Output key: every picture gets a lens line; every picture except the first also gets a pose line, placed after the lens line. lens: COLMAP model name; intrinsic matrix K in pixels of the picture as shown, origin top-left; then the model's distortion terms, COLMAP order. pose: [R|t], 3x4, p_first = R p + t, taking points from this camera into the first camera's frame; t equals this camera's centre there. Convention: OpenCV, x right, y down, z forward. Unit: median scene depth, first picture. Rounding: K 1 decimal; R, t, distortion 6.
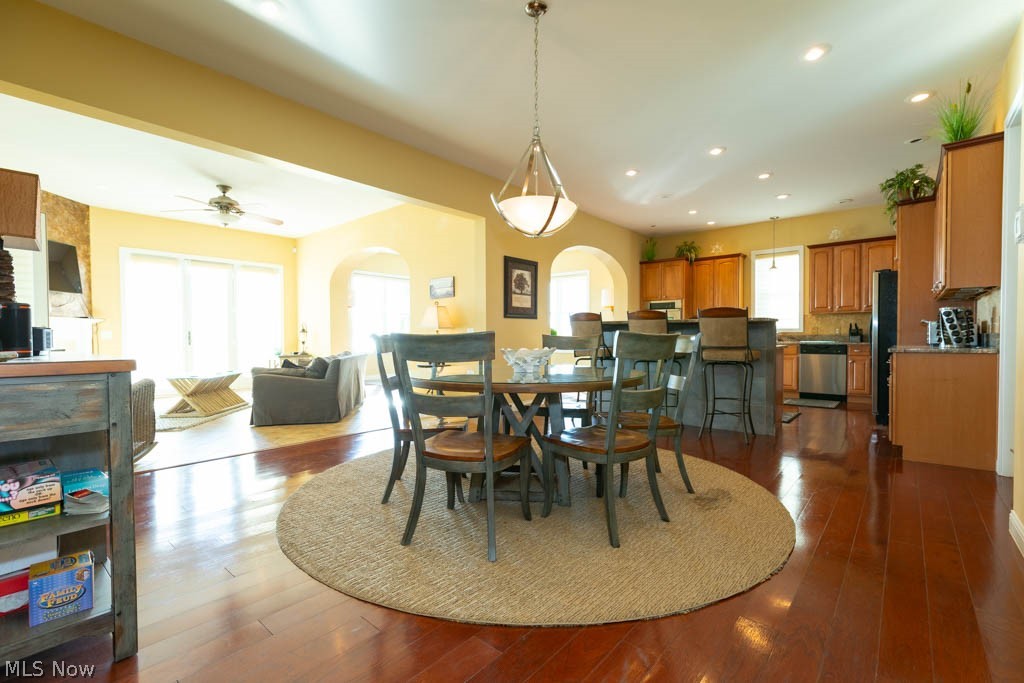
lens RADIAL K [[456.1, 0, 512.8], [0, 456.1, 346.4], [0, 0, 1]] dist [-0.003060, -0.000210]
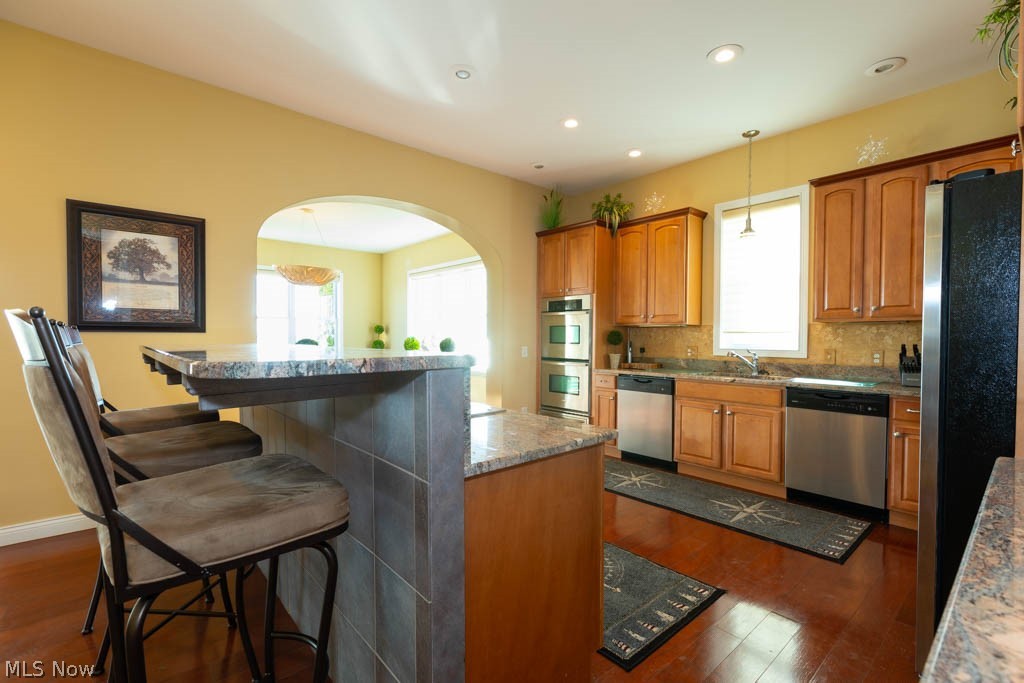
lens RADIAL K [[456.1, 0, 512.8], [0, 456.1, 346.4], [0, 0, 1]] dist [-0.003060, -0.000210]
pose [[0.990508, 0.011253, -0.136994, 0.414682], [-0.011093, 0.999937, 0.001932, -0.044269], [0.137008, -0.000394, 0.990570, 0.493961]]
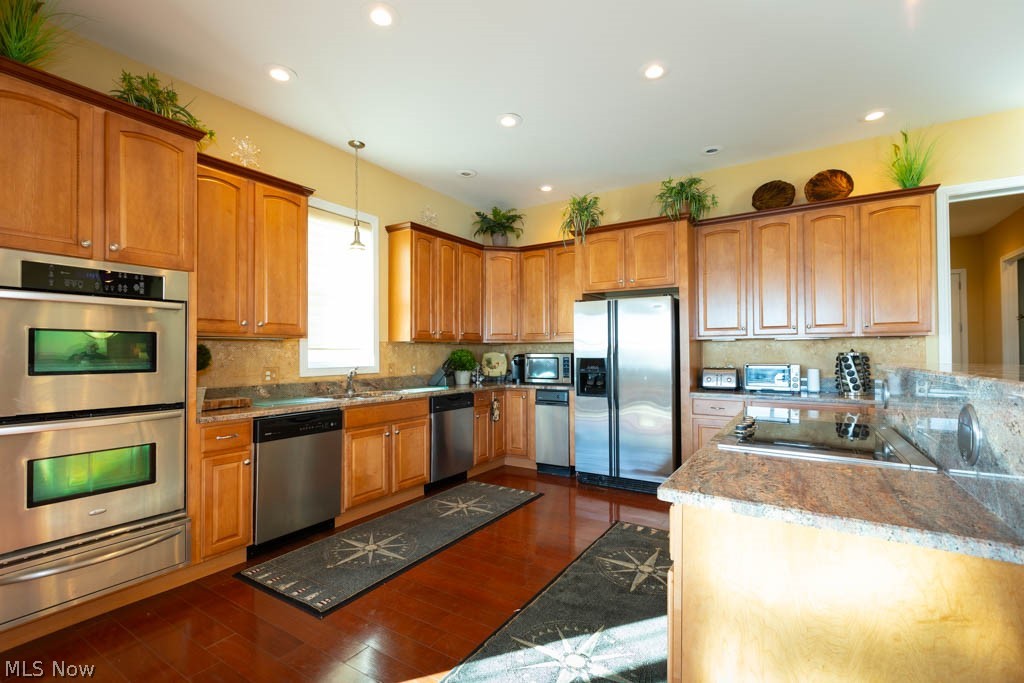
lens RADIAL K [[456.1, 0, 512.8], [0, 456.1, 346.4], [0, 0, 1]] dist [-0.003060, -0.000210]
pose [[-0.147509, 0.017739, 0.988902, 0.066723], [0.023362, 0.999623, -0.014447, -0.054939], [-0.988785, 0.020971, -0.147868, 0.987386]]
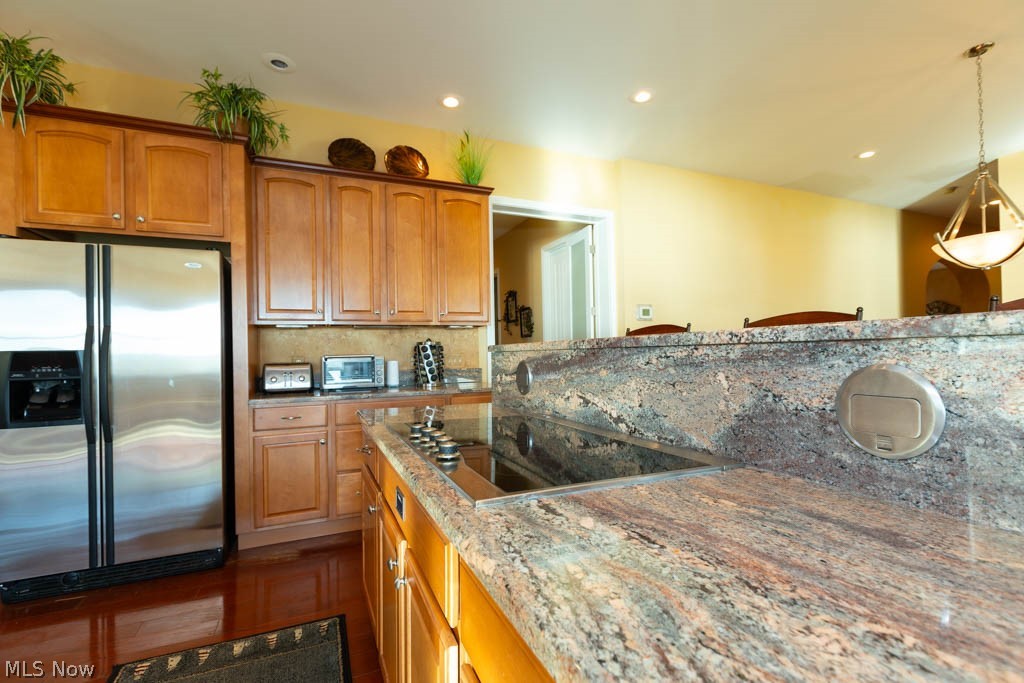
lens RADIAL K [[454.1, 0, 513.8], [0, 454.1, 346.4], [0, 0, 1]] dist [0.002594, 0.000210]
pose [[-0.902064, 0.027135, 0.430748, 0.225763], [0.031507, 0.999499, 0.003018, -0.040013], [-0.430450, 0.016294, -0.902467, 0.937247]]
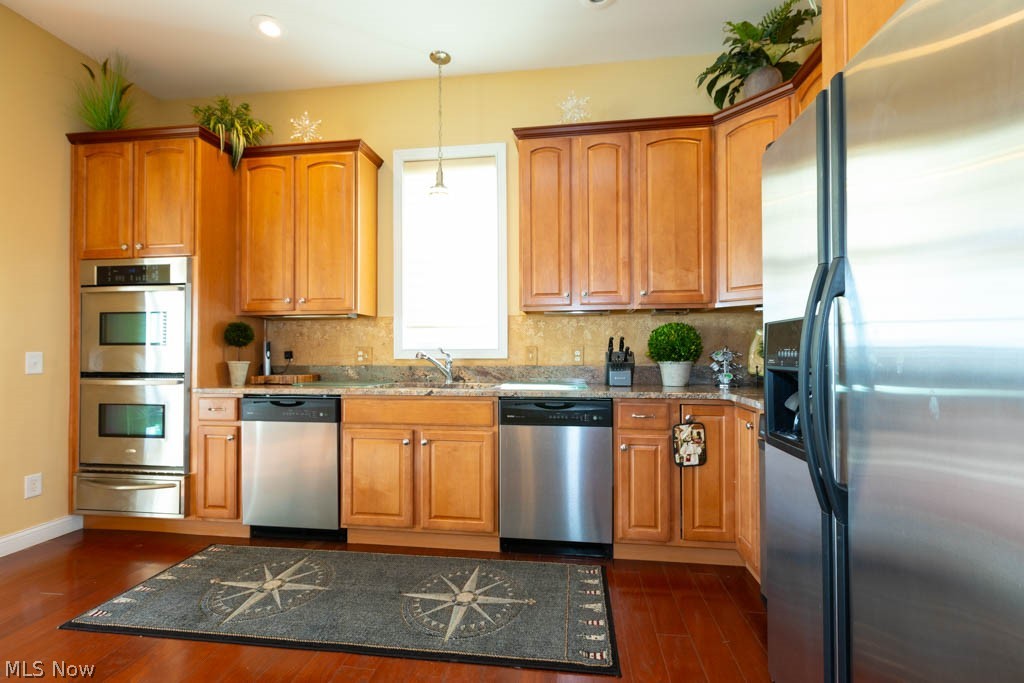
lens RADIAL K [[454.1, 0, 513.8], [0, 454.1, 346.4], [0, 0, 1]] dist [0.002594, 0.000210]
pose [[0.835885, 0.006460, 0.548867, 0.454839], [0.010978, 0.999534, -0.028484, -0.032301], [-0.548795, 0.029835, 0.835424, 0.712796]]
